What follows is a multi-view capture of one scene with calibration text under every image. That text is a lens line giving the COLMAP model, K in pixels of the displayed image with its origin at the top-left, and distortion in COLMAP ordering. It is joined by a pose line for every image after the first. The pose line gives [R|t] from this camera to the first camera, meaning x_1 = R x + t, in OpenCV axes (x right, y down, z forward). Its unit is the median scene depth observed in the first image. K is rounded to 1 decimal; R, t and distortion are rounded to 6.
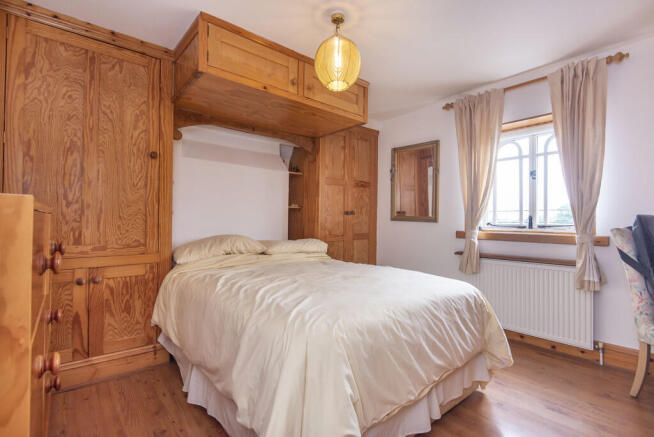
lens RADIAL K [[313.9, 0, 350.8], [0, 313.9, 217.1], [0, 0, 1]] dist [0.078437, 0.000053]
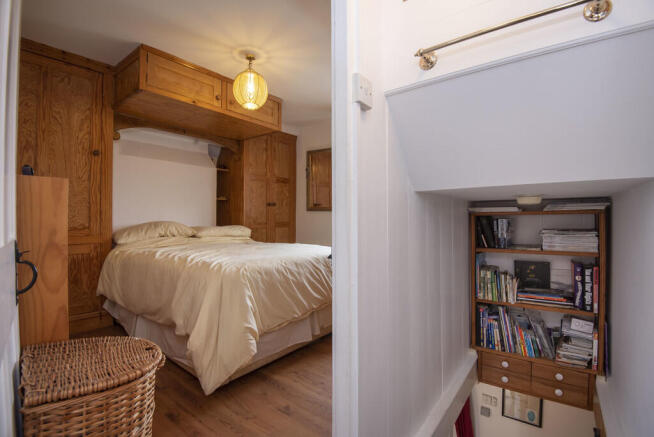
lens RADIAL K [[293.5, 0, 330.9], [0, 293.5, 216.4], [0, 0, 1]] dist [0.032301, -0.021175]
pose [[0.987009, -0.005689, 0.160567, 0.067787], [0.003809, 0.999921, 0.012018, 0.033500], [-0.160622, -0.011251, 0.986952, -0.222380]]
